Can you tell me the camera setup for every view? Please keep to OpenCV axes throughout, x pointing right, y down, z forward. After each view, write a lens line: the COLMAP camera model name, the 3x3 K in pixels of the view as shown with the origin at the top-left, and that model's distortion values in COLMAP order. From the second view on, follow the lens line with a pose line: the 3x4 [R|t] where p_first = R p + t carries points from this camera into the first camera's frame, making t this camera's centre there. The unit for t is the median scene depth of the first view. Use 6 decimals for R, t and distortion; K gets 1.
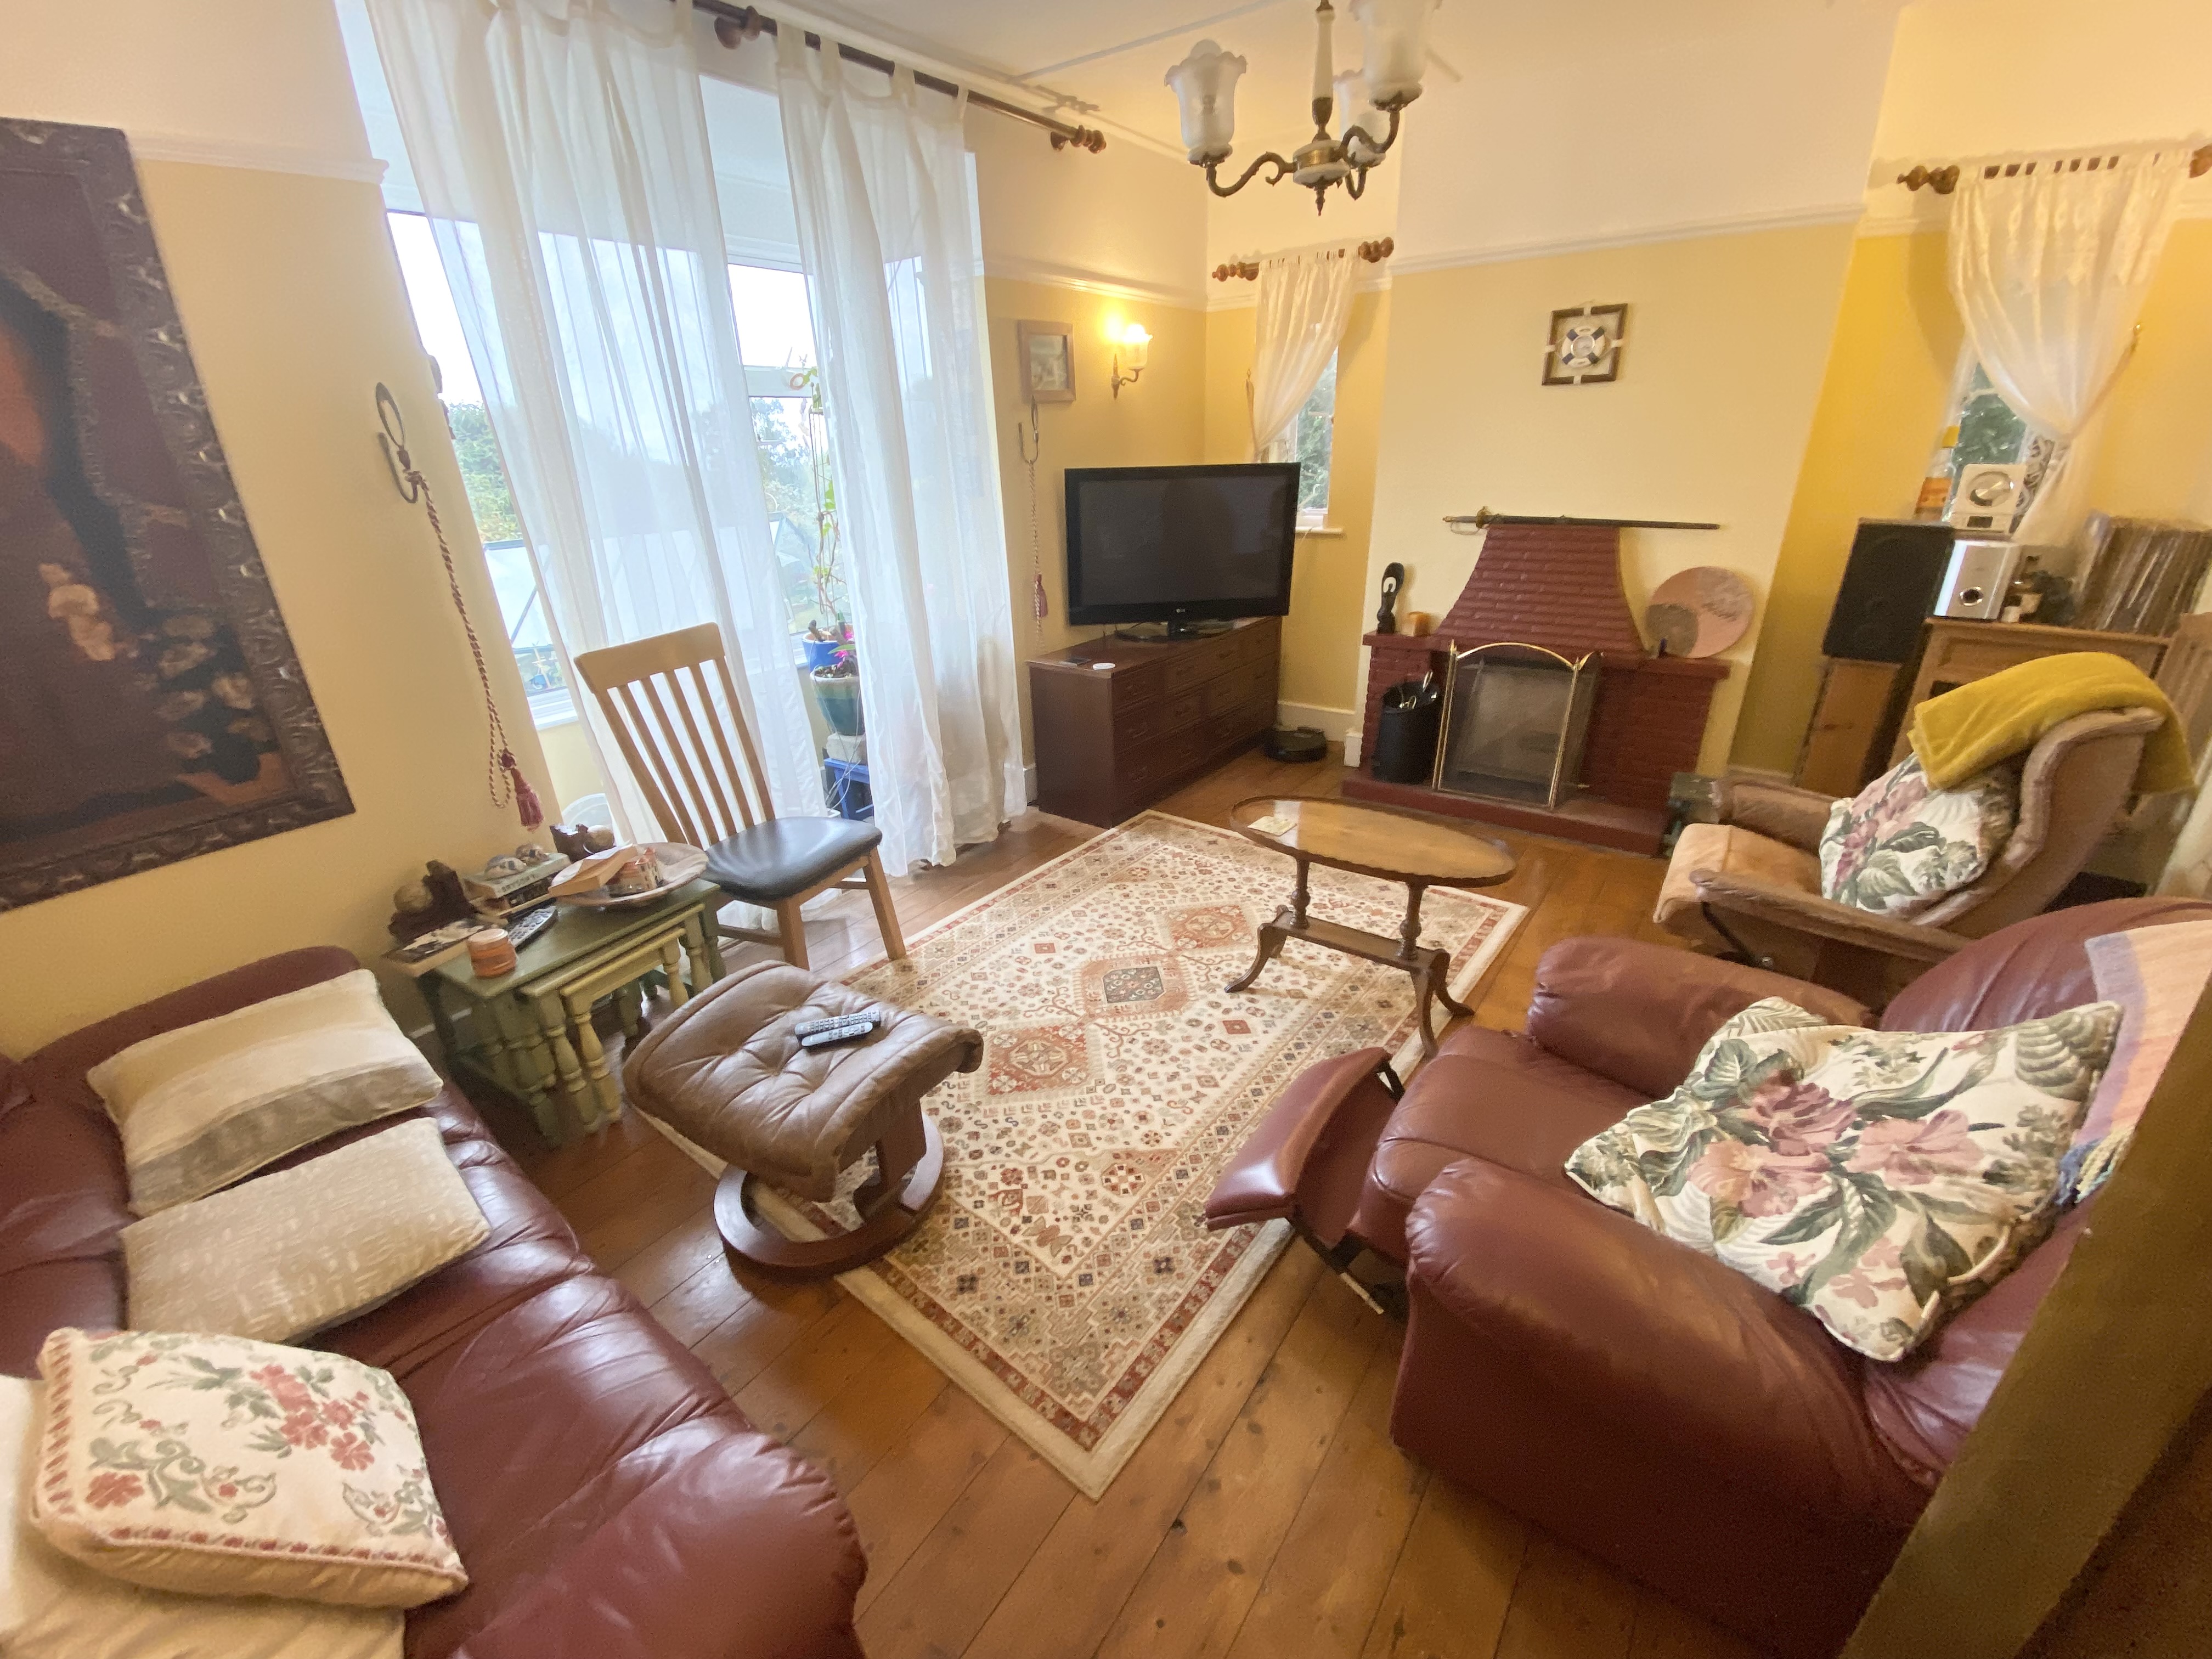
lens RADIAL K [[891.0, 0, 1109.8], [0, 891.0, 825.3], [0, 0, 1]] dist [0.010139, -0.019029]
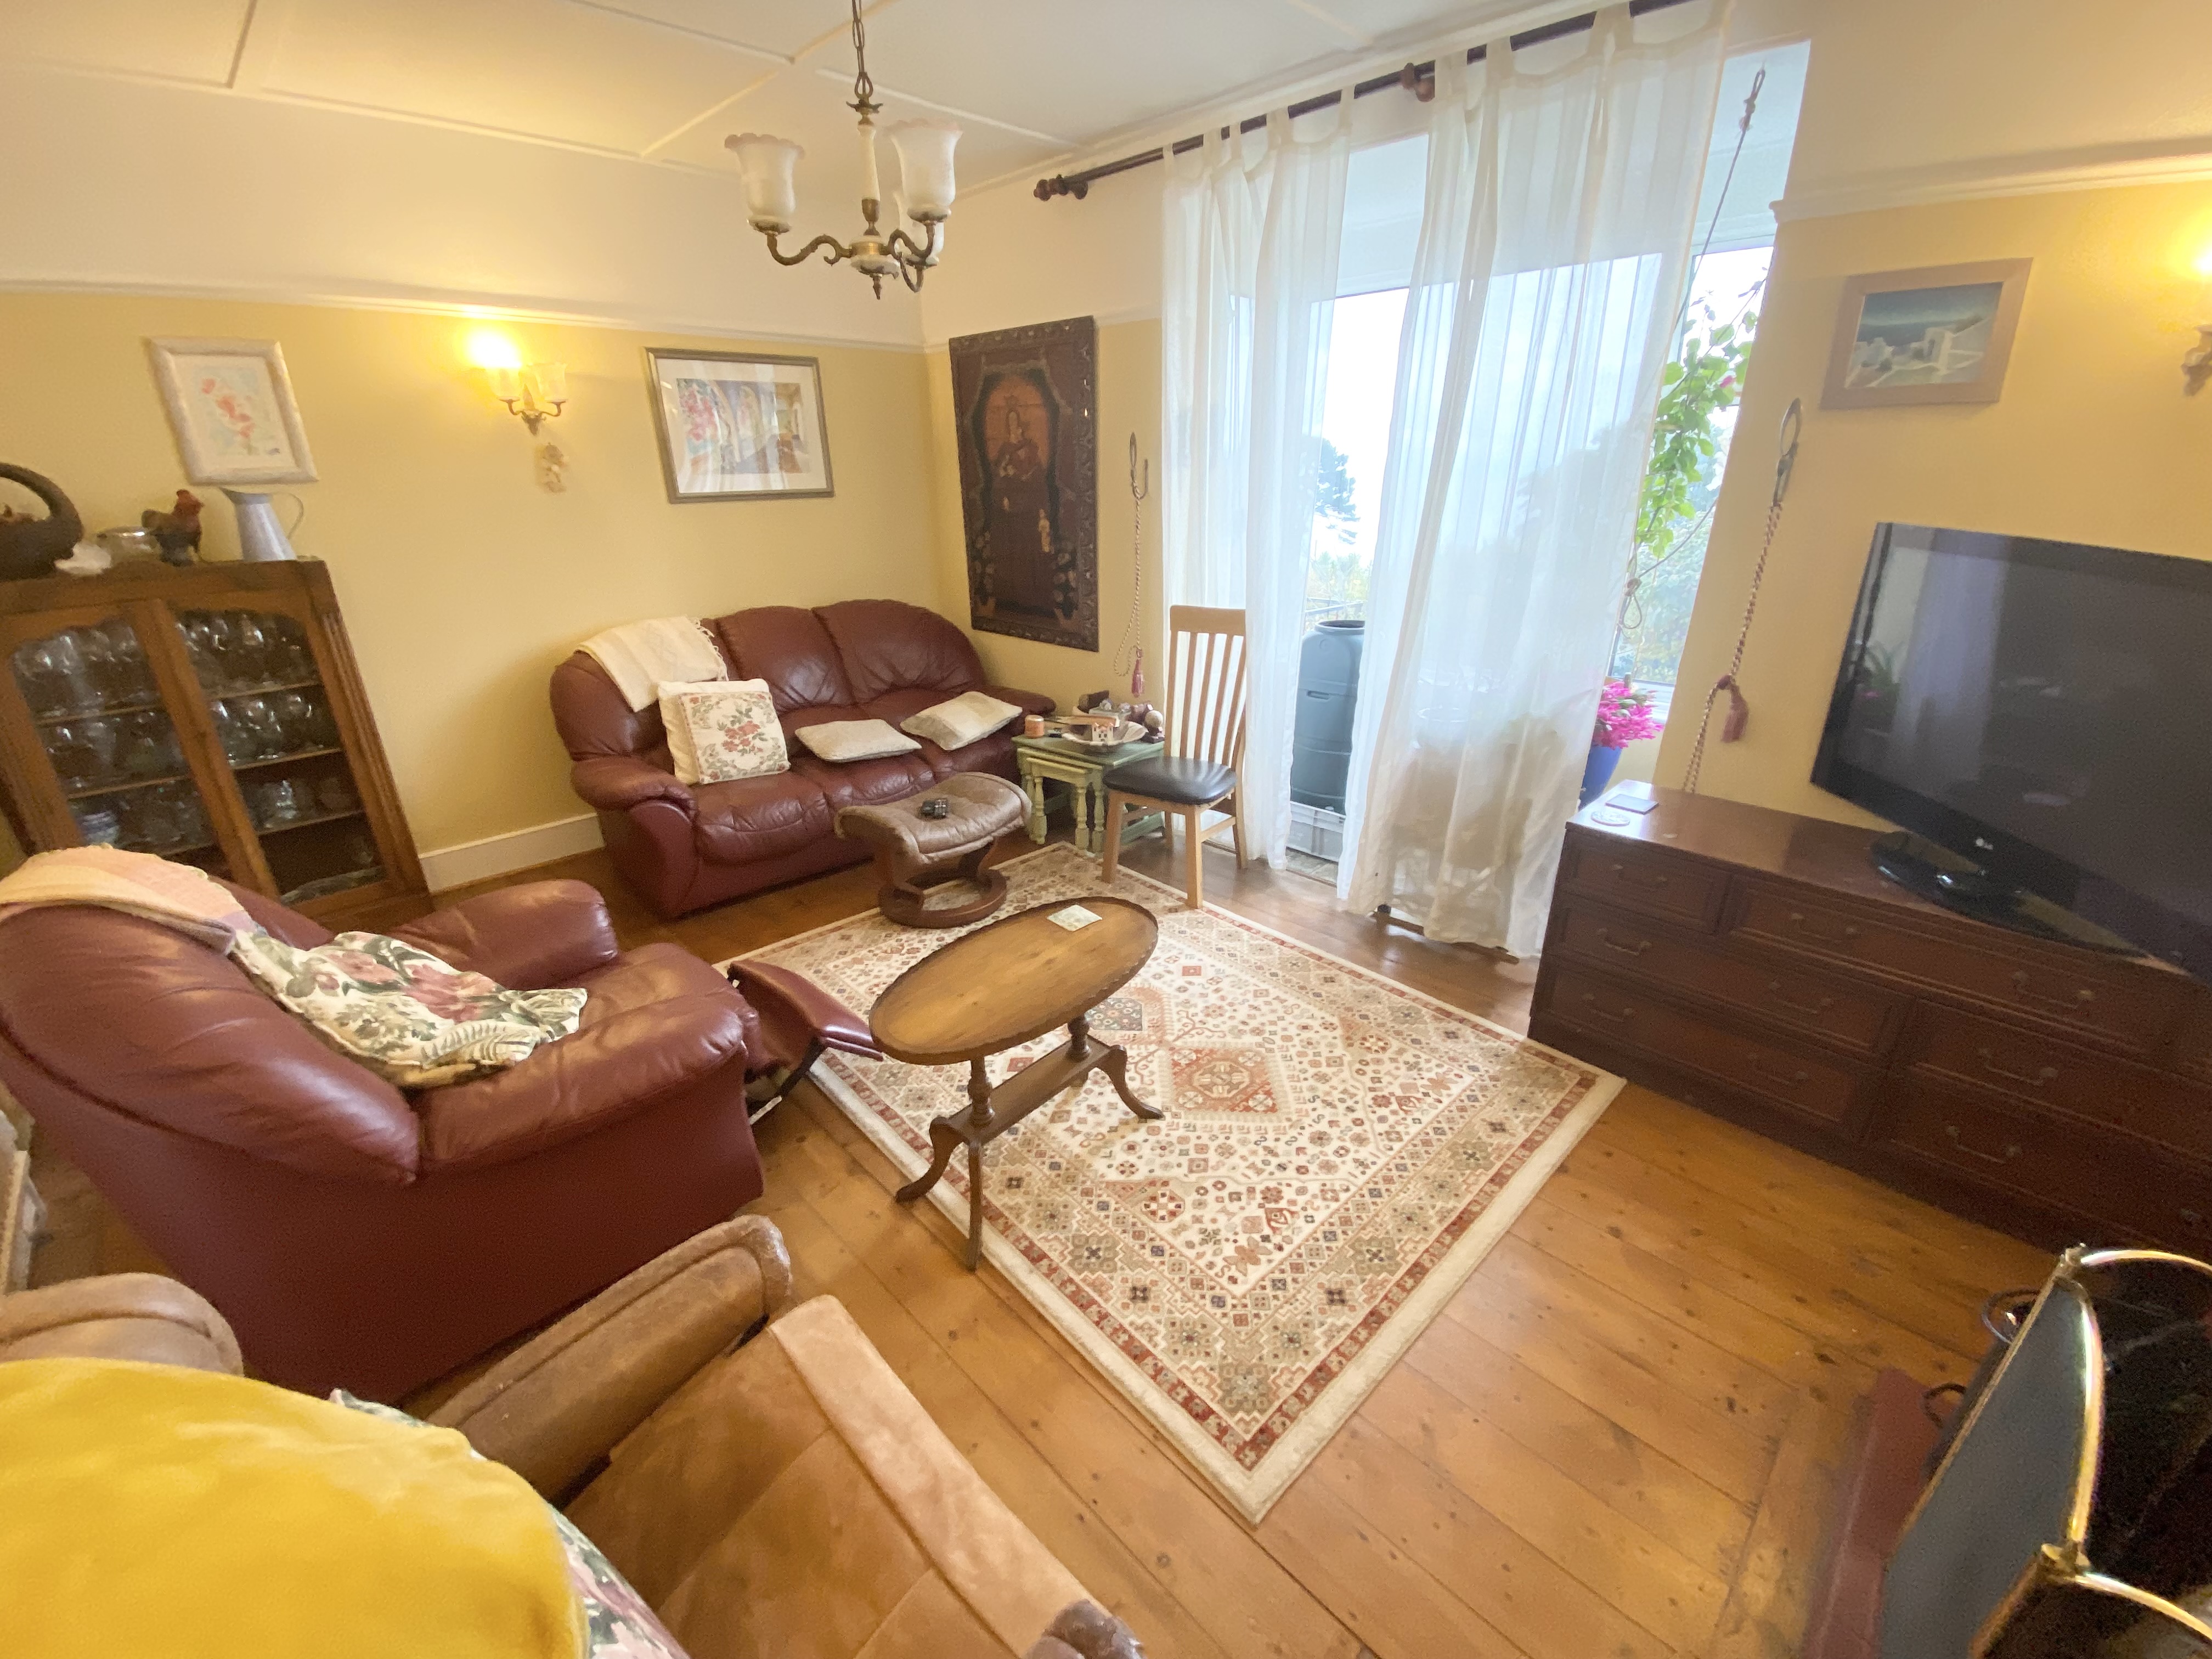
lens RADIAL K [[887.6, 0, 1110.5], [0, 887.6, 840.0], [0, 0, 1]] dist [-0.000312, -0.013191]
pose [[-0.151567, 0.417636, -0.895884, 0.890963], [-0.368850, 0.816988, 0.443260, -0.454179], [0.917048, 0.397631, 0.030217, 0.918362]]
